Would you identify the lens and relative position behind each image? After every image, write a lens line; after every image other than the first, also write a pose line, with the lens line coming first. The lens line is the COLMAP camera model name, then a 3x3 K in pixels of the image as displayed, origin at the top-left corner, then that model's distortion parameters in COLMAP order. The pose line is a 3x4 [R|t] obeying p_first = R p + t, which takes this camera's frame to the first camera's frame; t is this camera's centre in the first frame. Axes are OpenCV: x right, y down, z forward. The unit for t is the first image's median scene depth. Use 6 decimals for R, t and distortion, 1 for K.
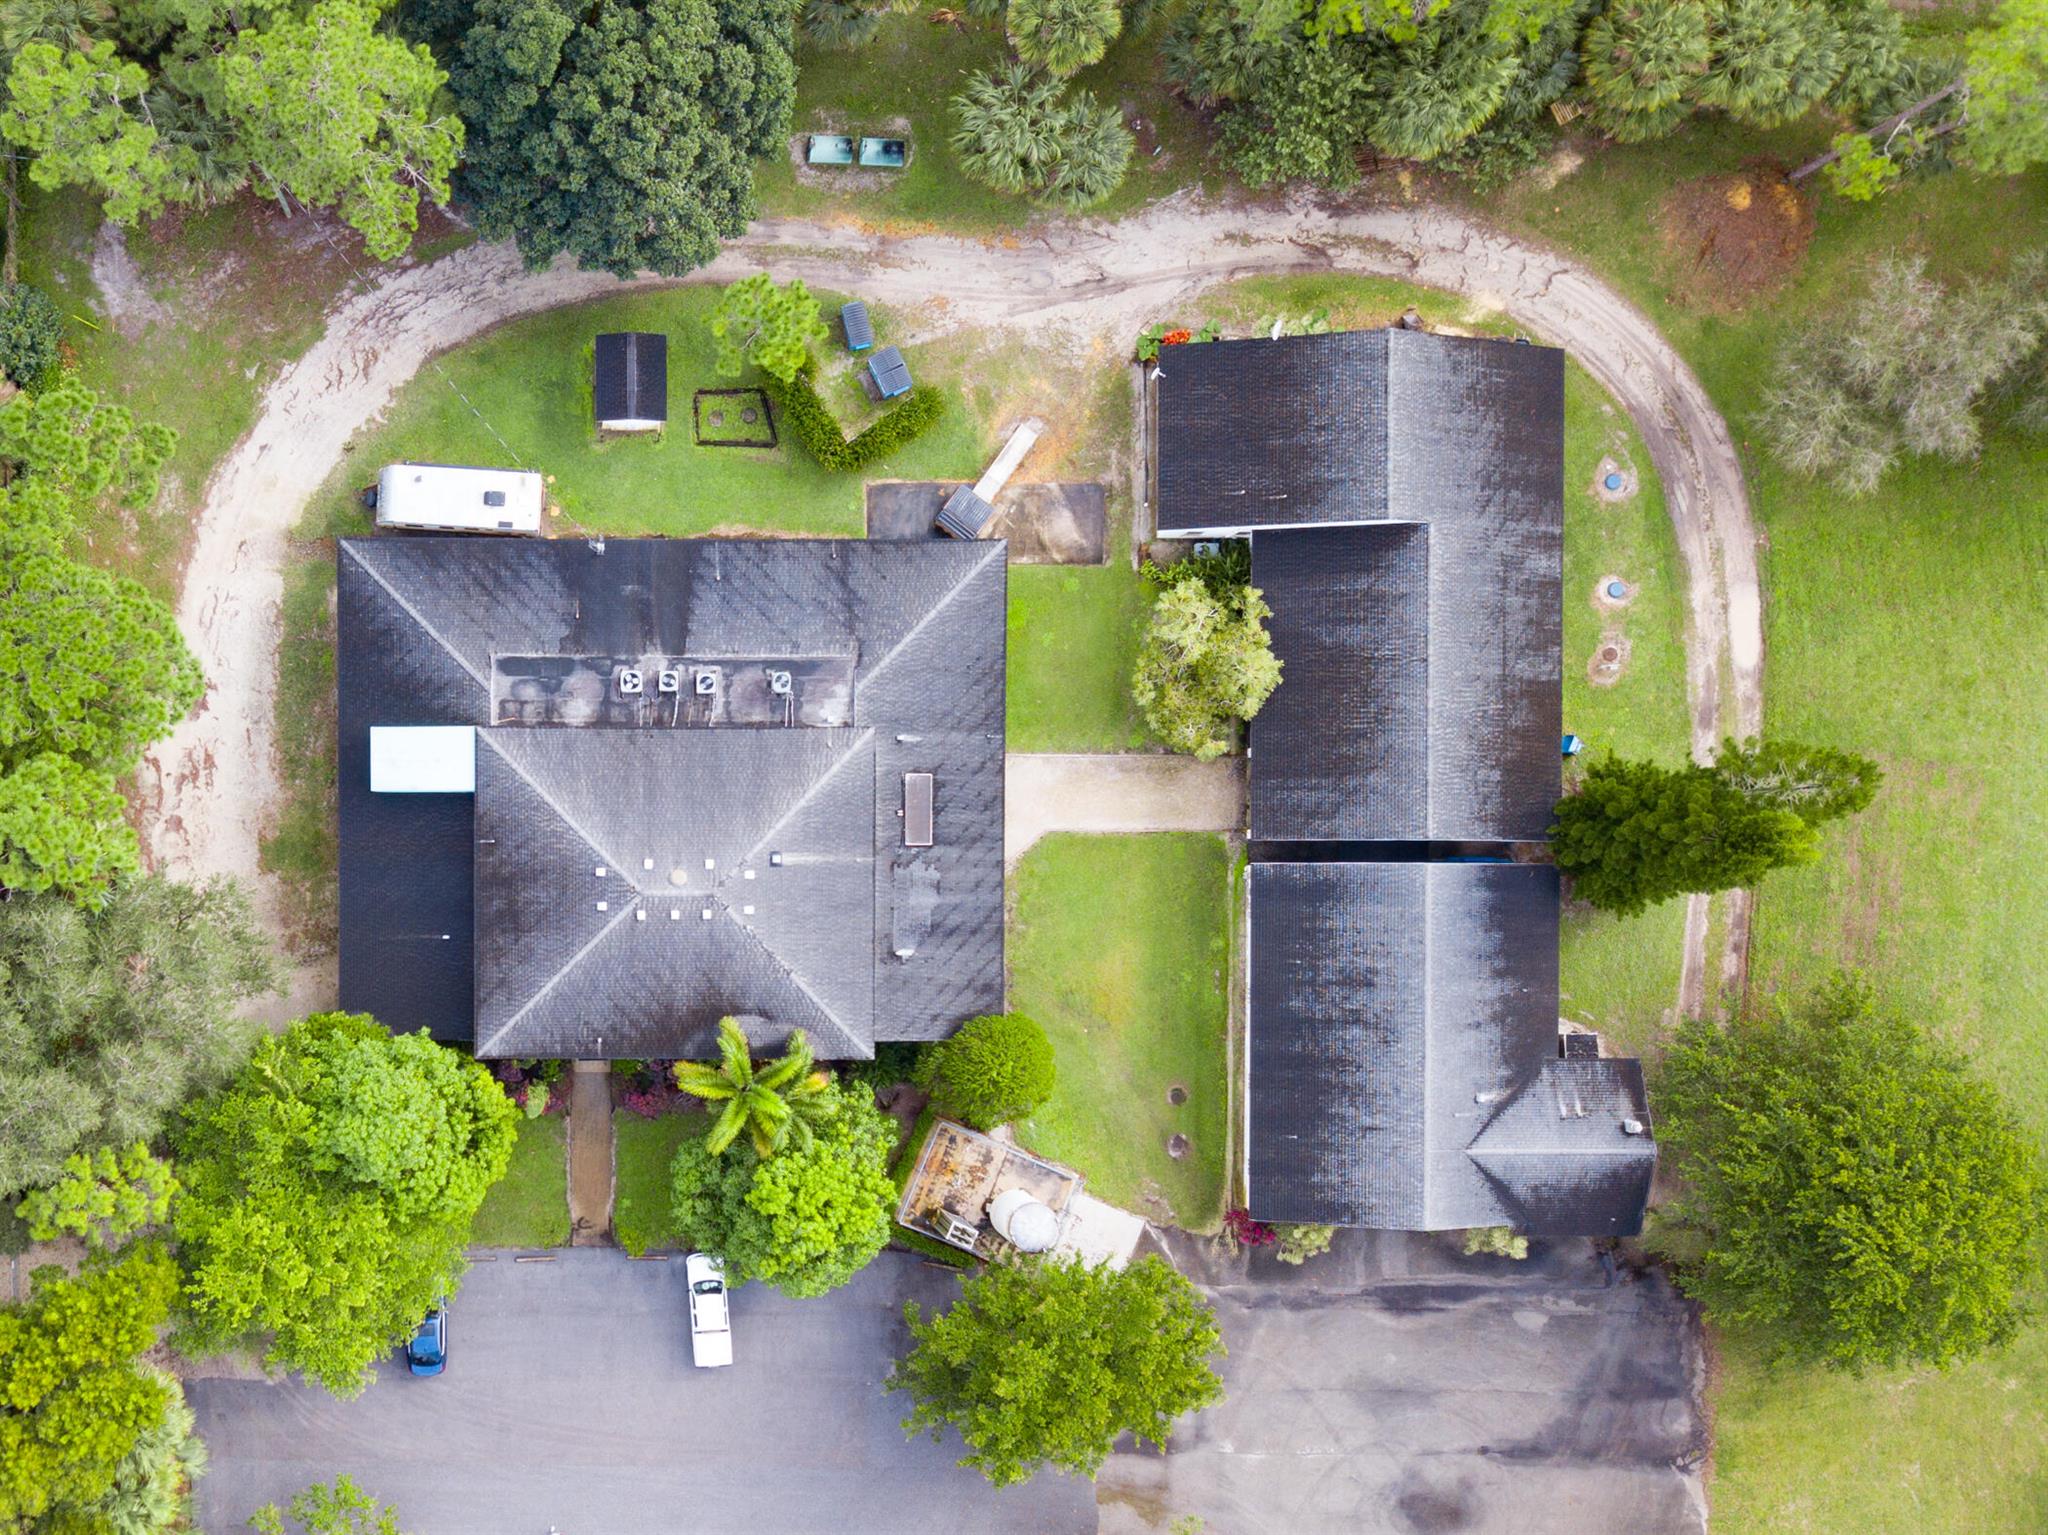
lens RADIAL K [[1592.5, 0, 1024.0], [0, 1592.5, 767.5], [0, 0, 1]] dist [0.002891, -0.004439]
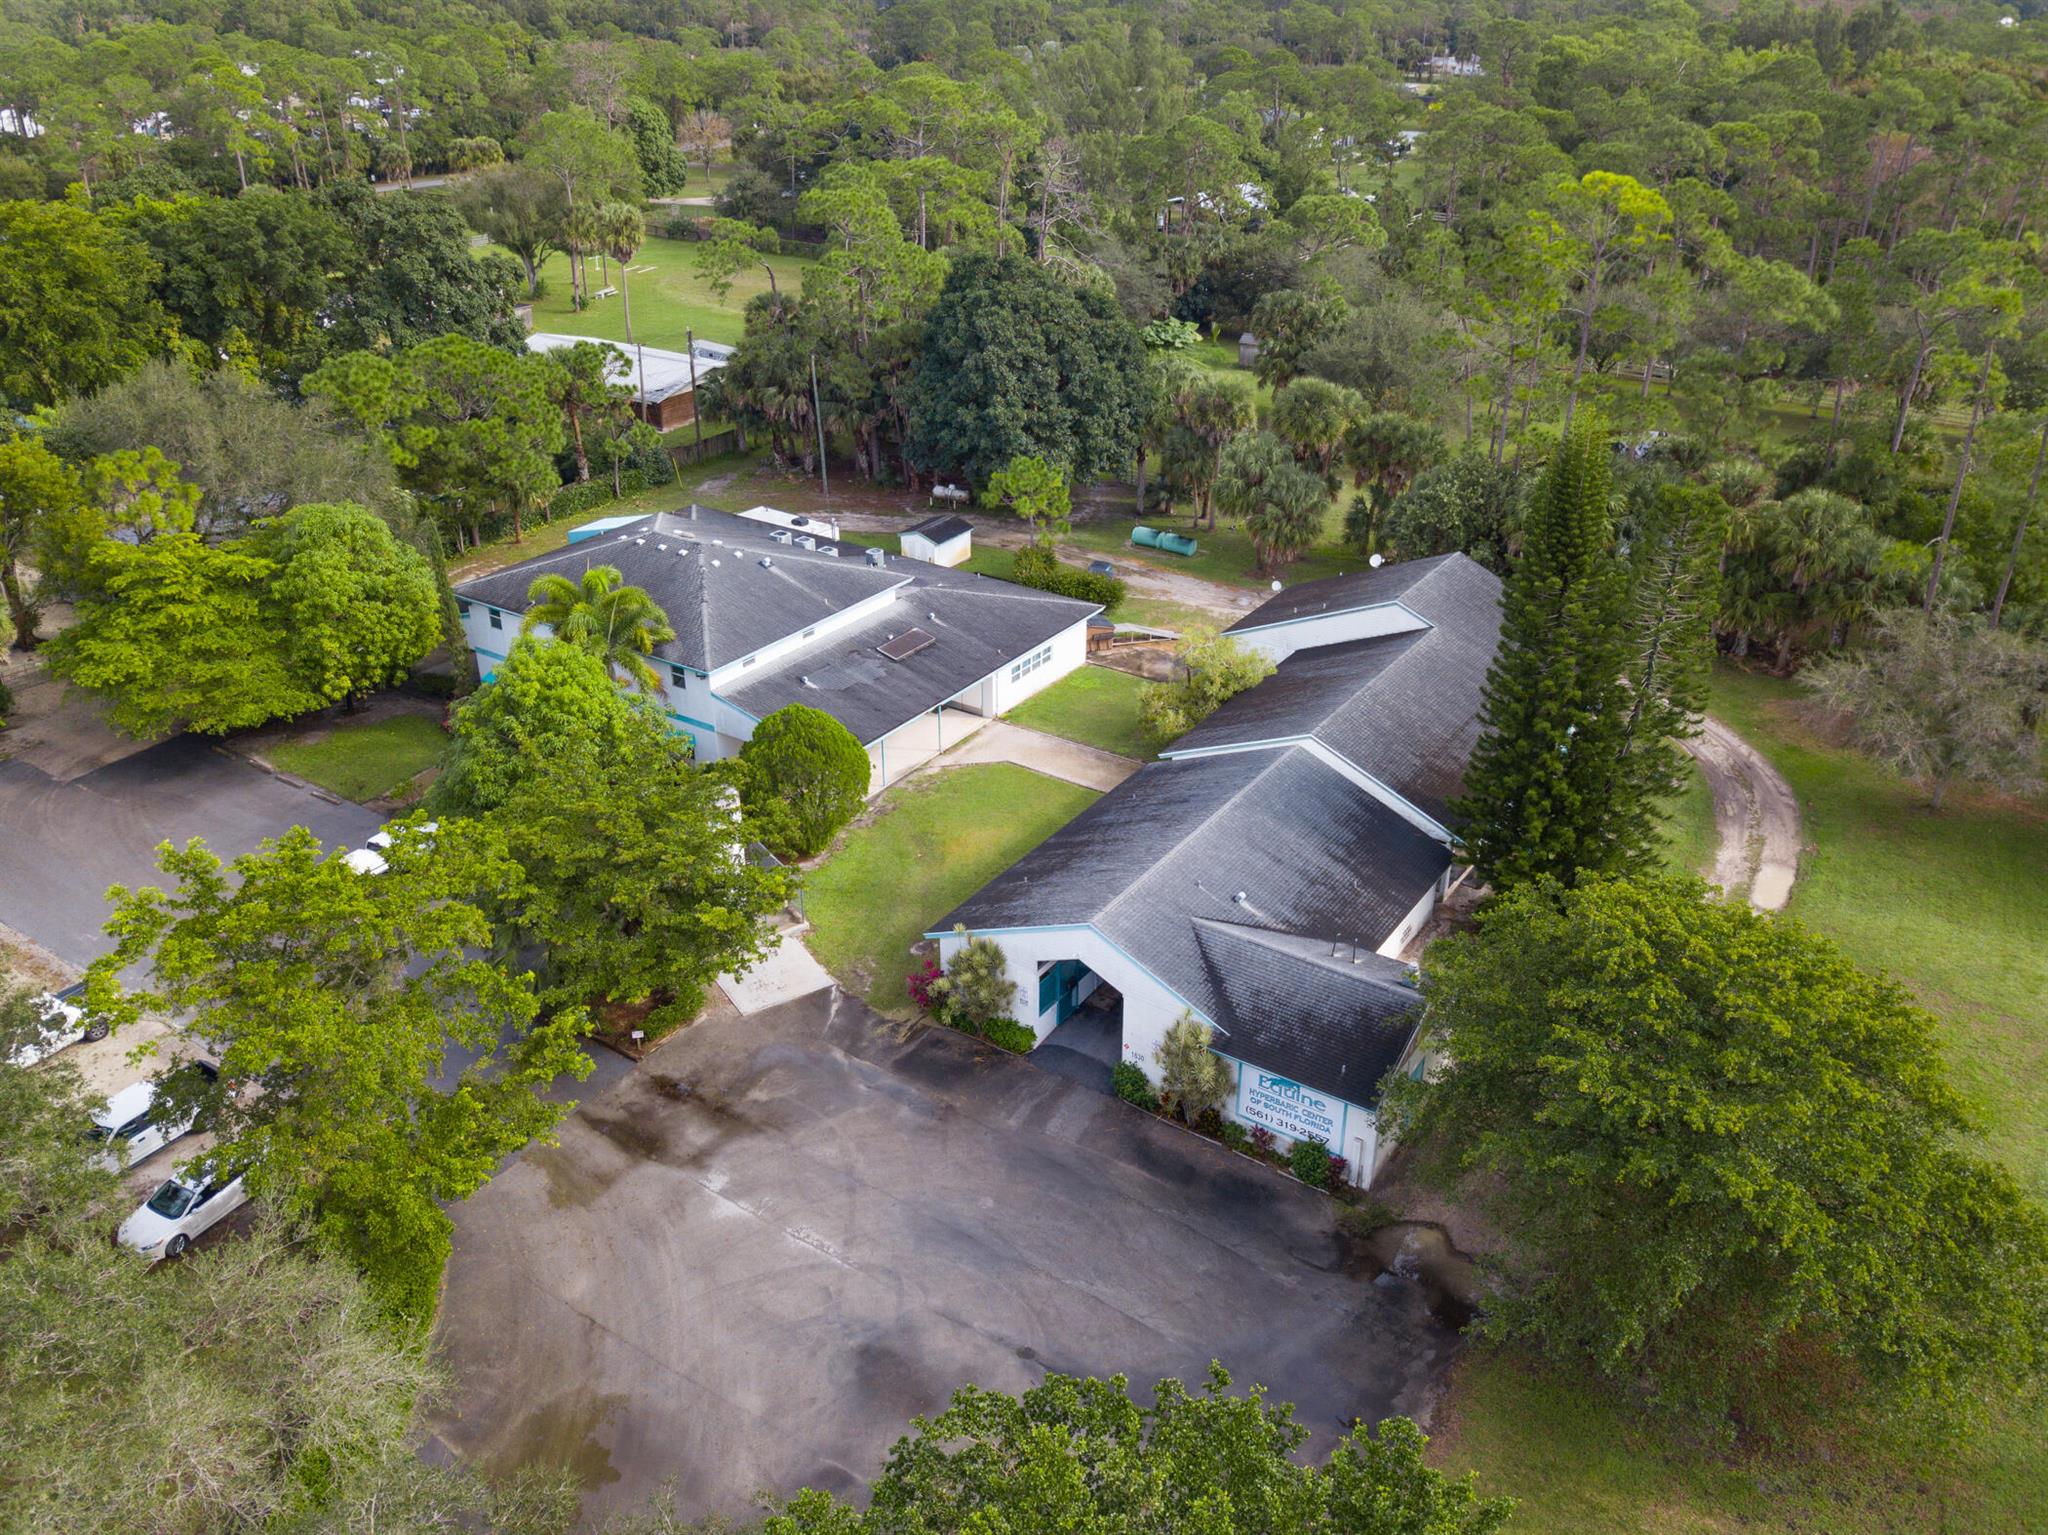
lens RADIAL K [[1592.5, 0, 1024.0], [0, 1592.5, 767.5], [0, 0, 1]] dist [0.002891, -0.004439]
pose [[0.832274, 0.258889, -0.490201, 0.525725], [-0.554336, 0.379720, -0.740624, 0.791246], [-0.005600, 0.888138, 0.459542, 0.528341]]
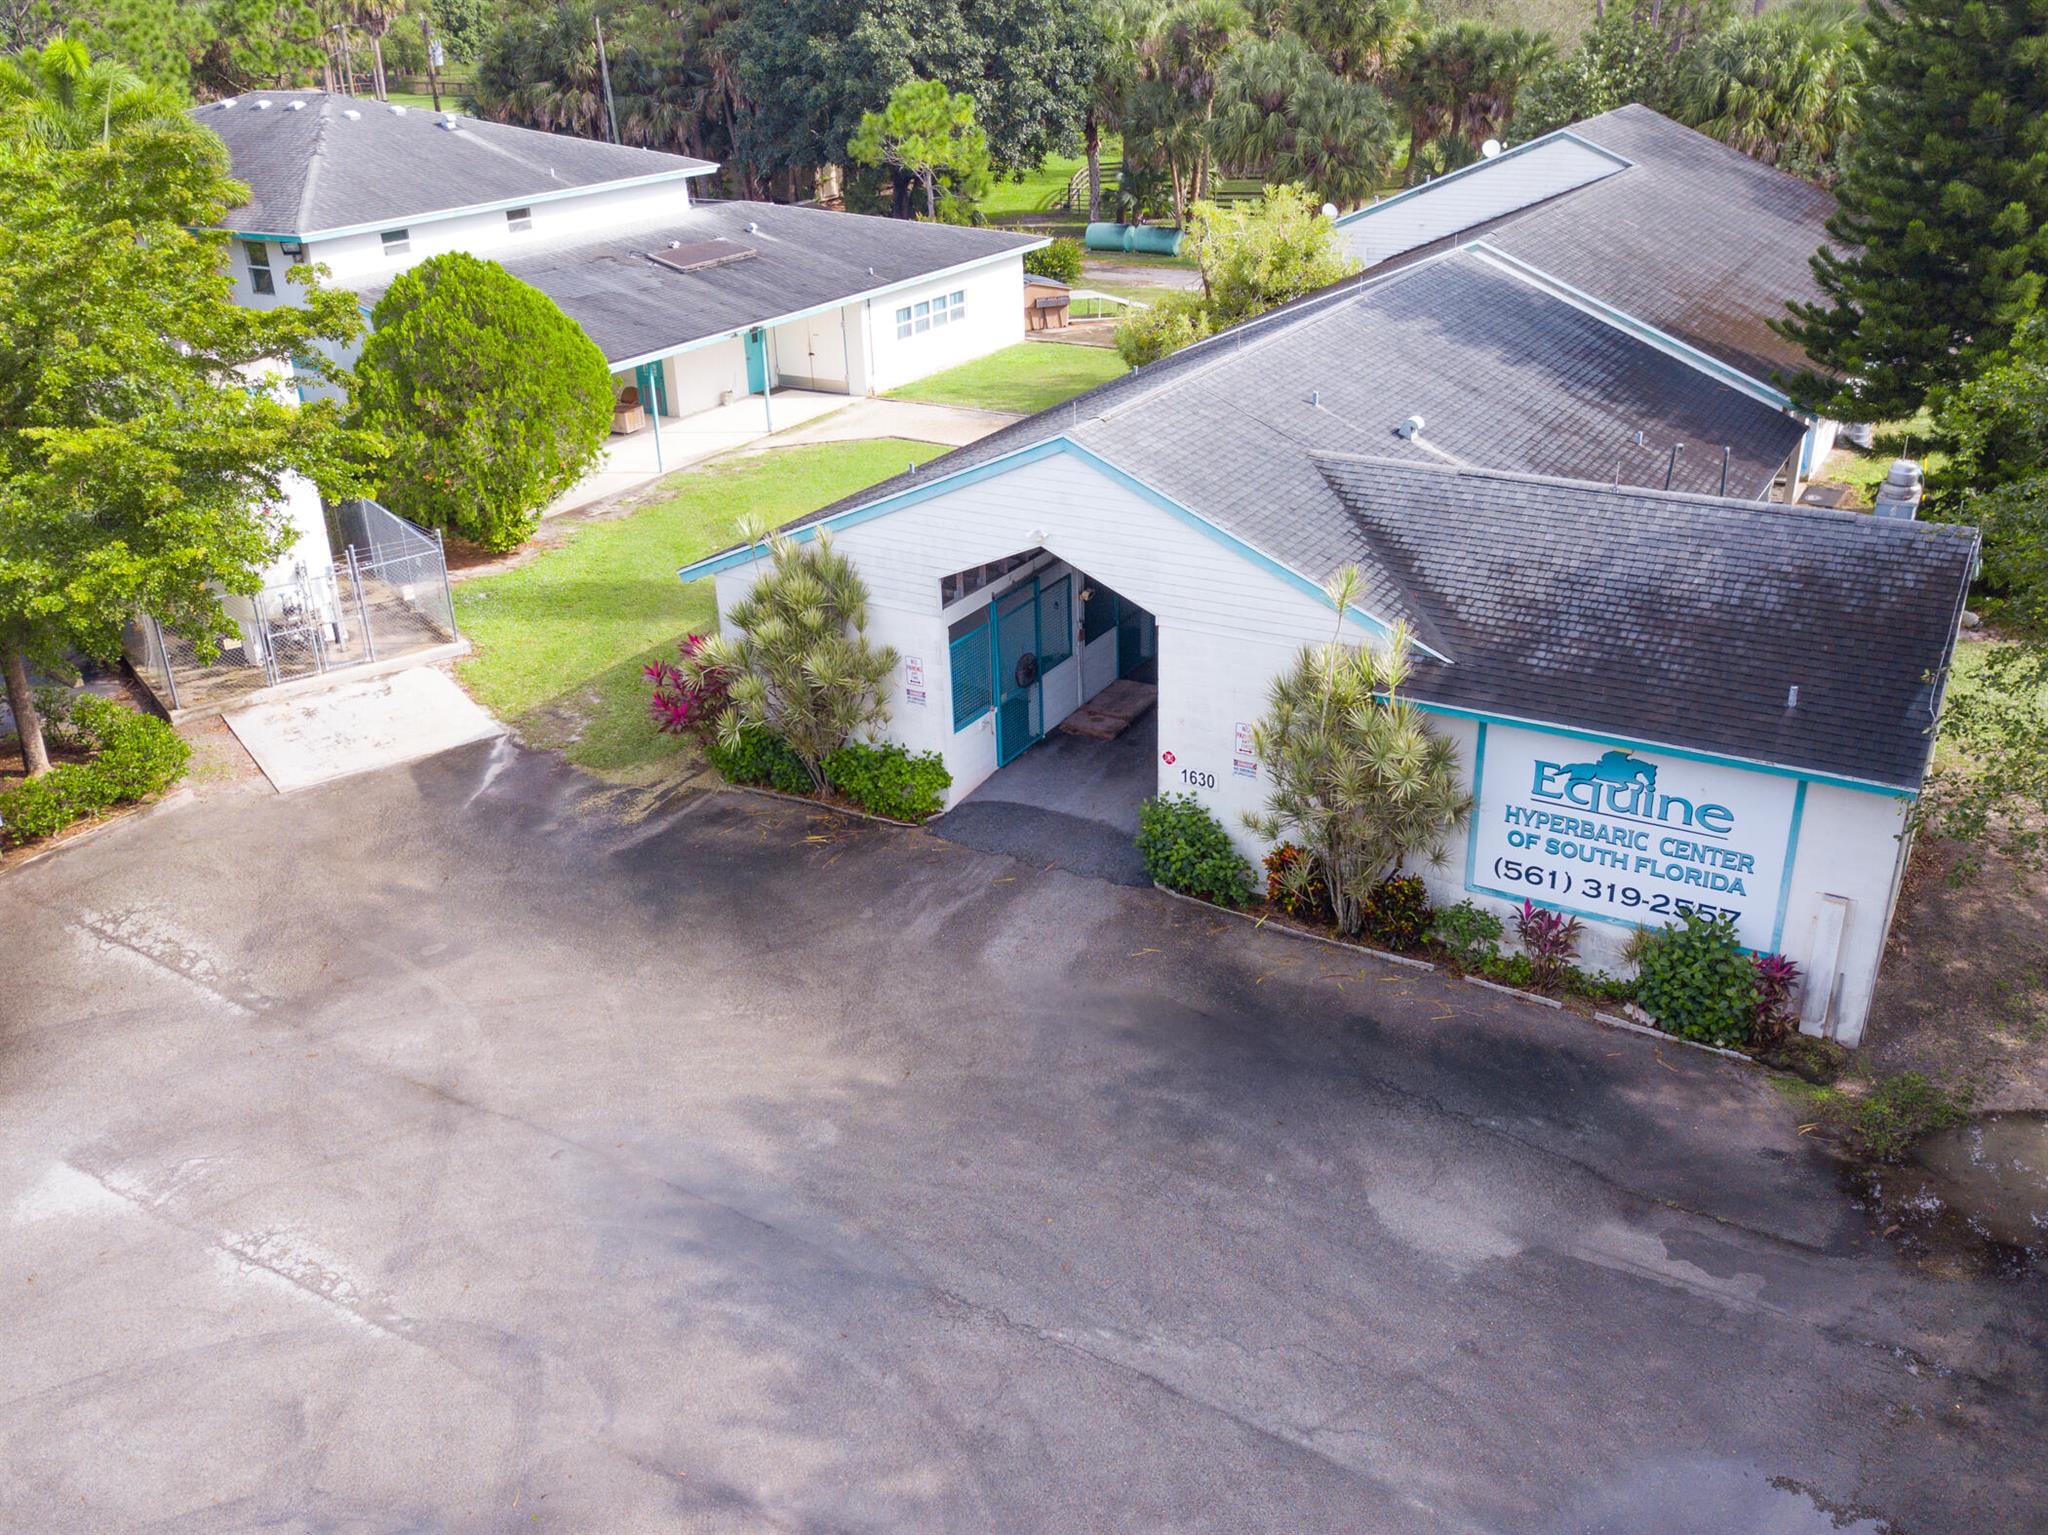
lens RADIAL K [[1747.3, 0, 1028.7], [0, 1747.3, 757.6], [0, 0, 1]] dist [-0.009280, 0.003673]
pose [[0.861399, 0.193328, -0.469698, 0.370326], [-0.507275, 0.374349, -0.776231, 0.538820], [0.025764, 0.906911, 0.420534, 0.838688]]
